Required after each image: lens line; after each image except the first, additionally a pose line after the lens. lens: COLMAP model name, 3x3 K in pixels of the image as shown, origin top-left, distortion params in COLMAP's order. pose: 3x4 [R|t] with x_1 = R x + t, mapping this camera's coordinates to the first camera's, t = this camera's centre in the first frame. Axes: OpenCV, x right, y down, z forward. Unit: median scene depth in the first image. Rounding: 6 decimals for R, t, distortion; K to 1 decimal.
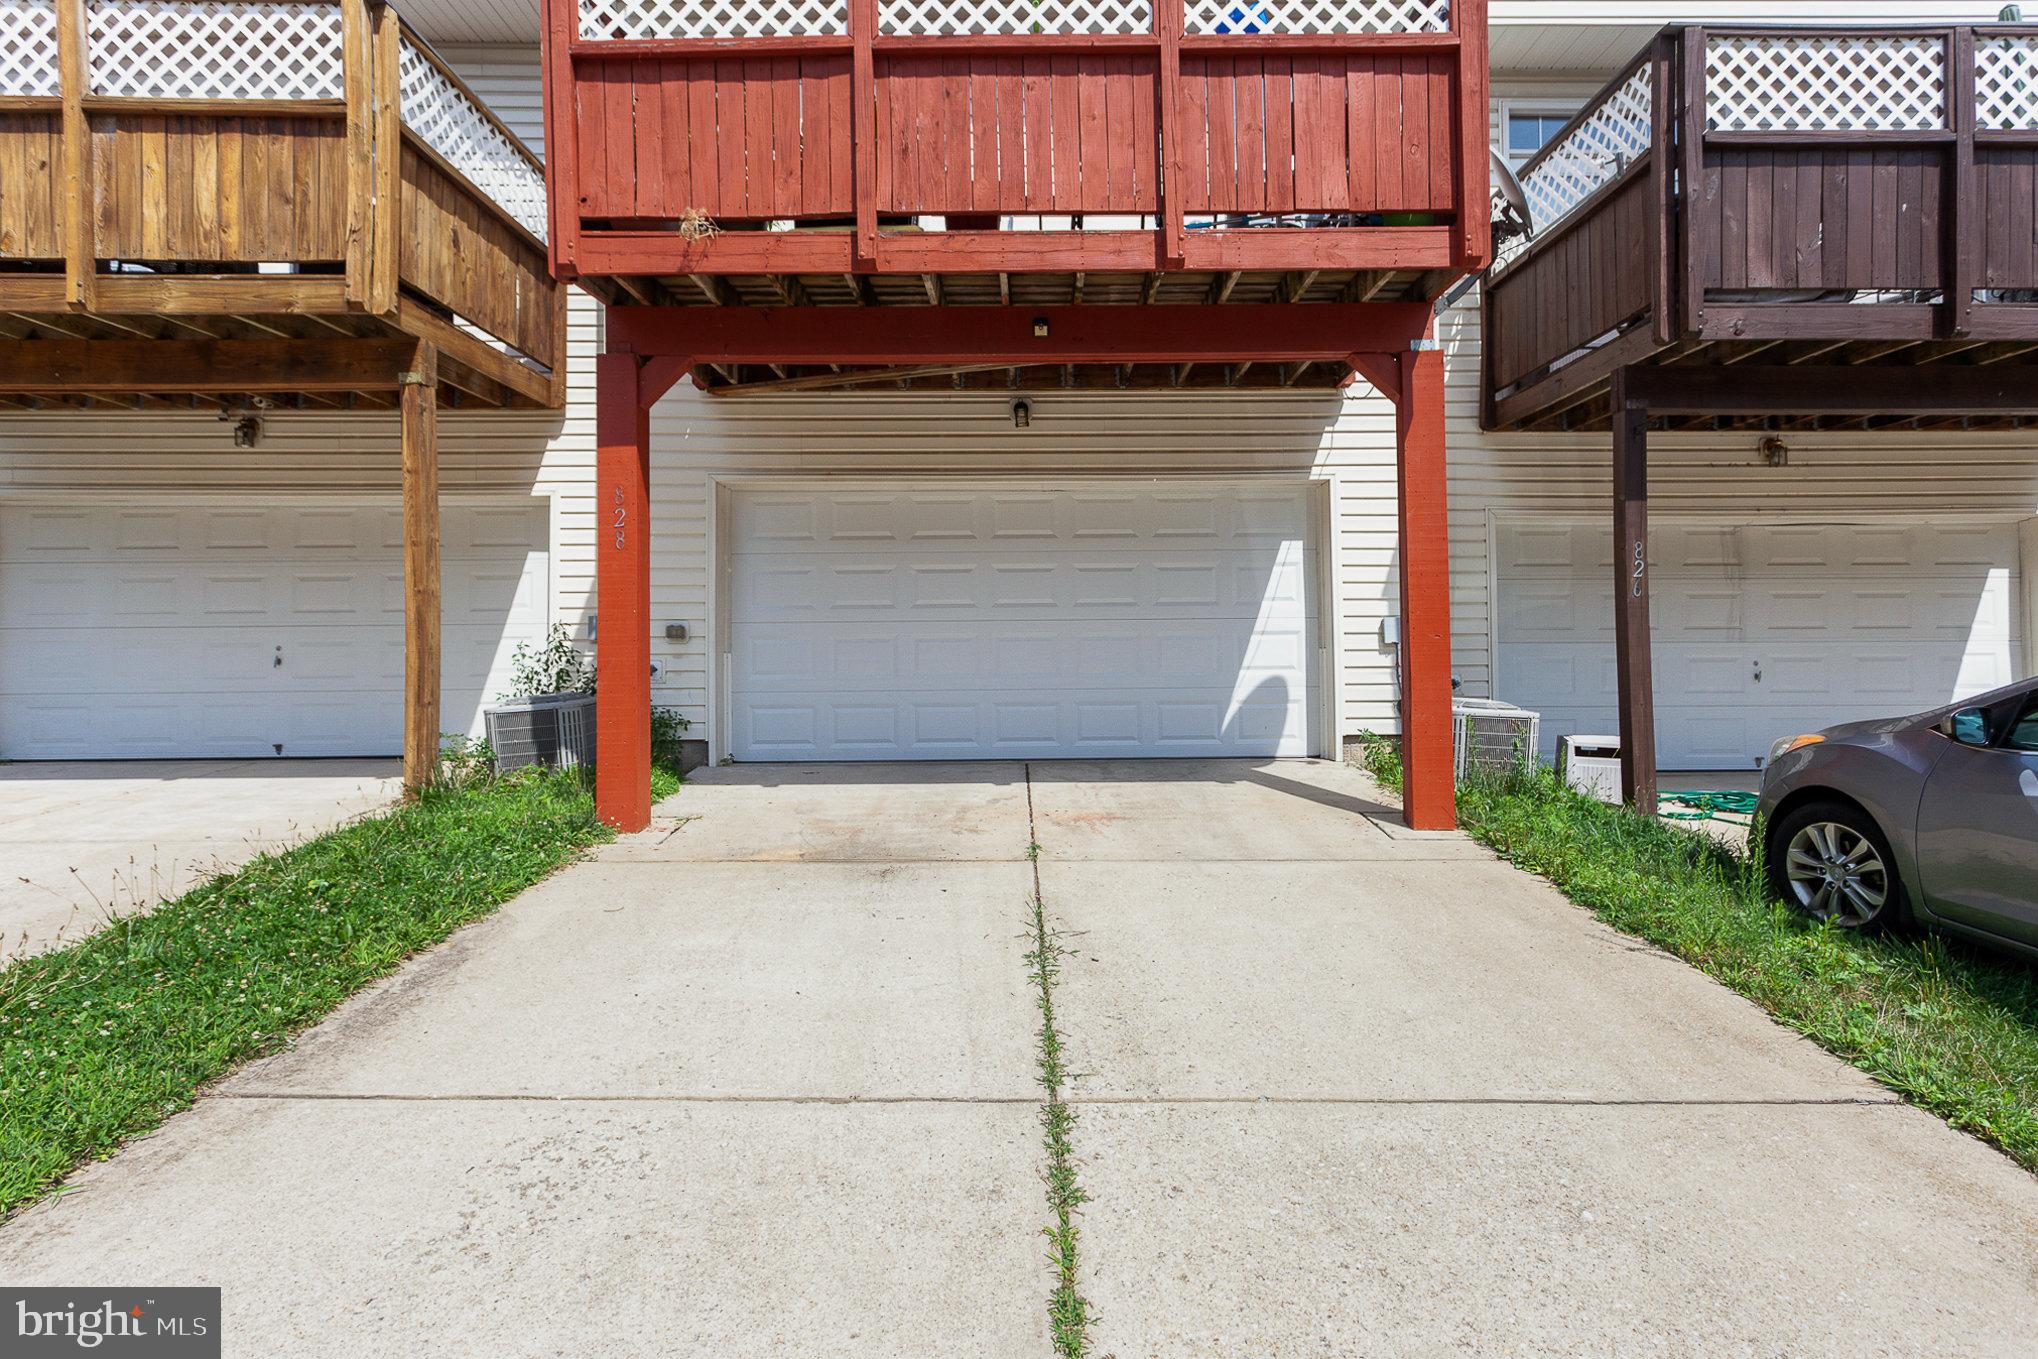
lens RADIAL K [[1006.2, 0, 1021.5], [0, 1006.2, 662.9], [0, 0, 1]] dist [0.020493, -0.009878]
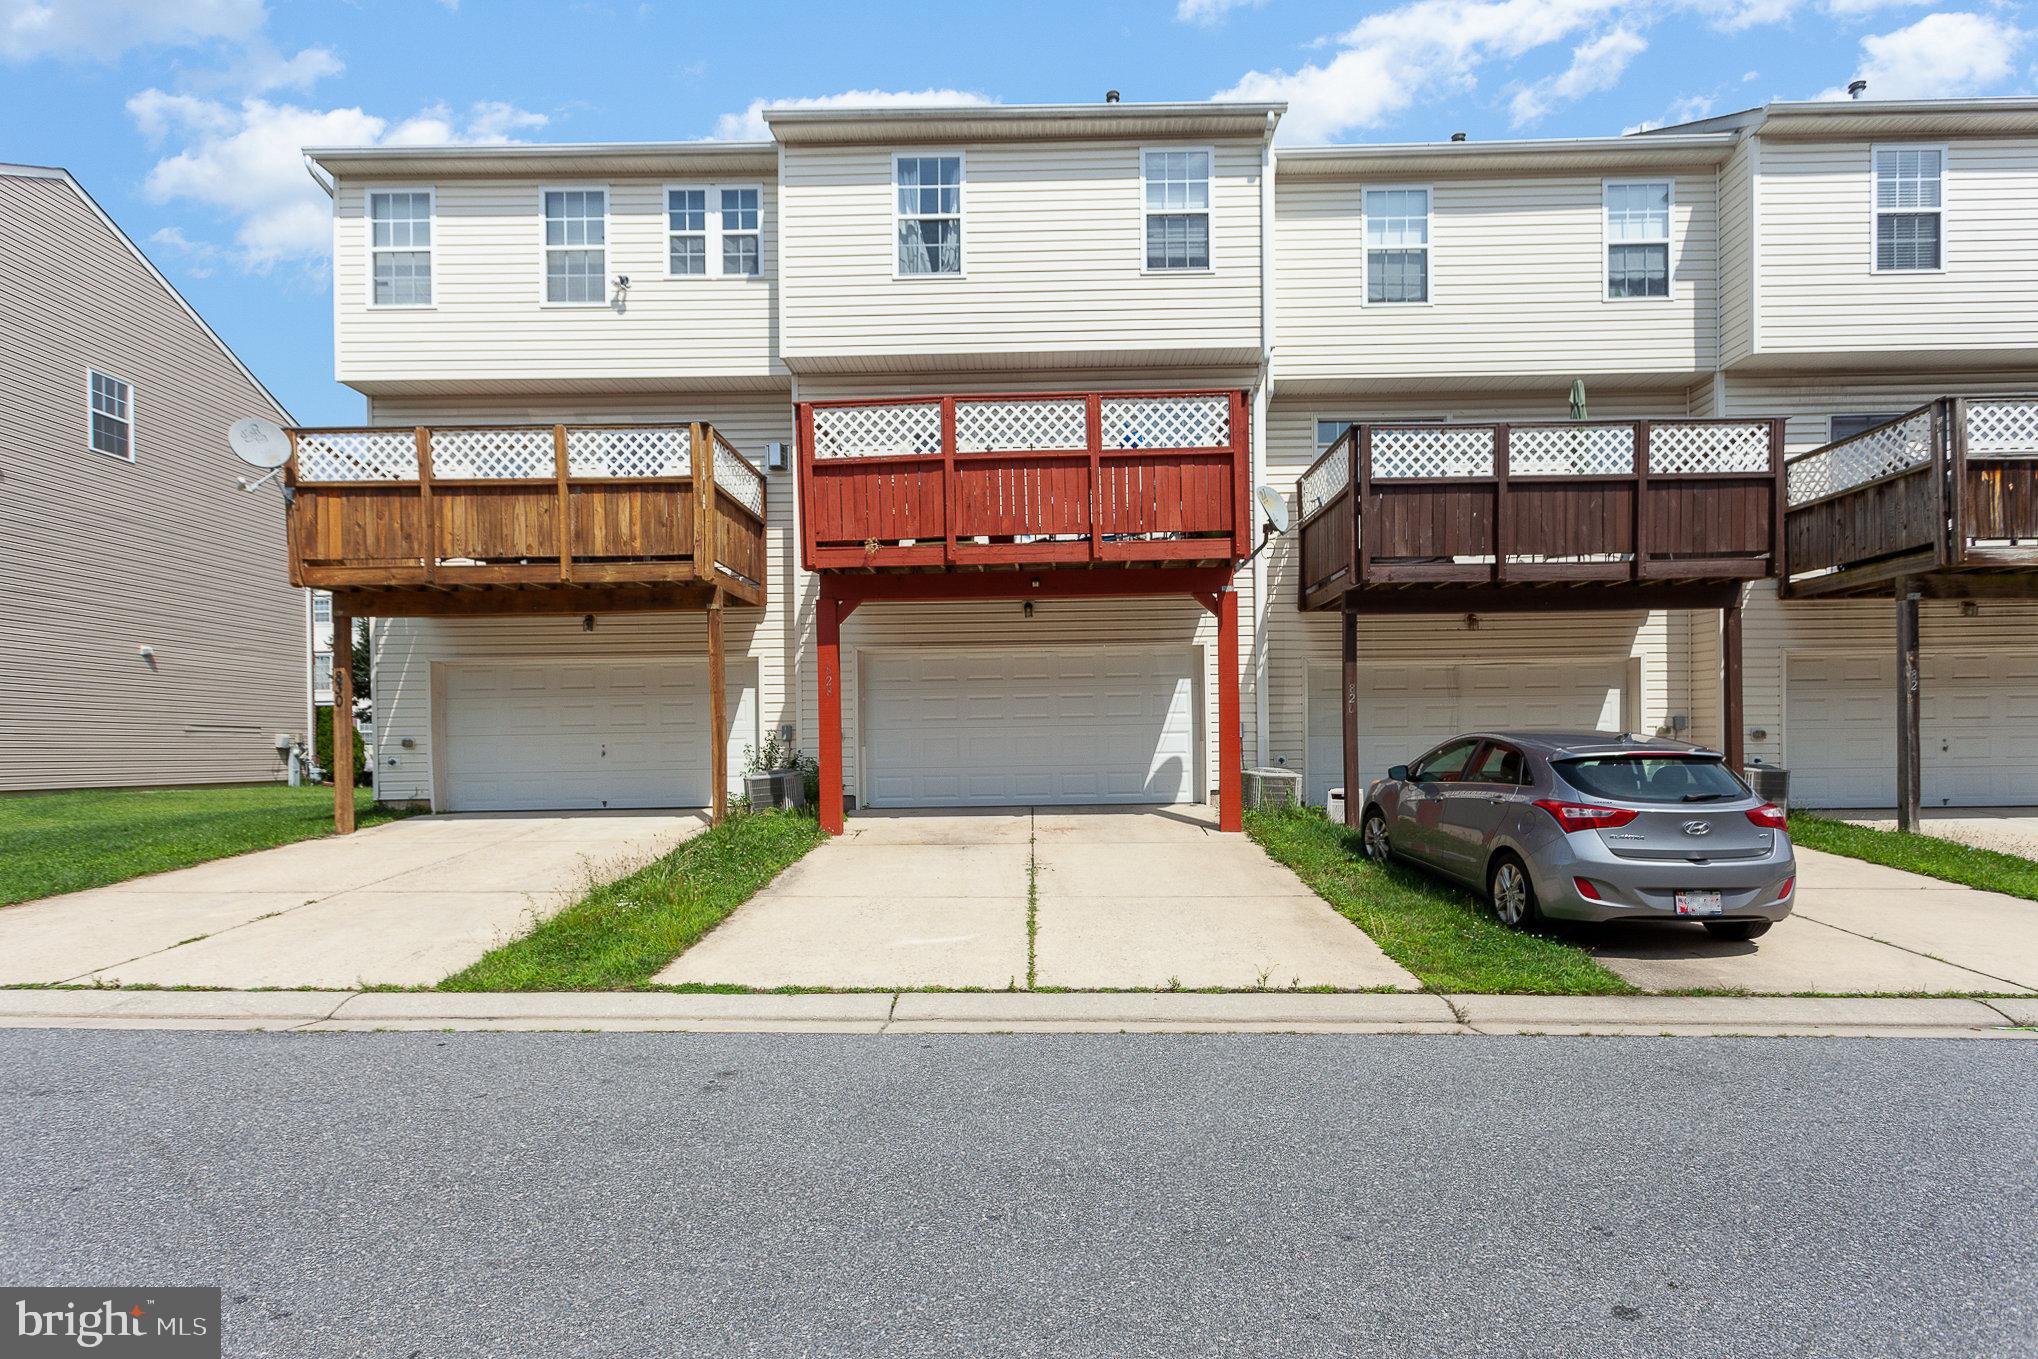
lens RADIAL K [[1006.2, 0, 1021.5], [0, 1006.2, 662.9], [0, 0, 1]] dist [0.020493, -0.009878]
pose [[0.999655, -0.010625, -0.024037, 0.036157], [0.008535, 0.996306, -0.085451, -0.002925], [0.024857, 0.085216, 0.996052, -0.936524]]
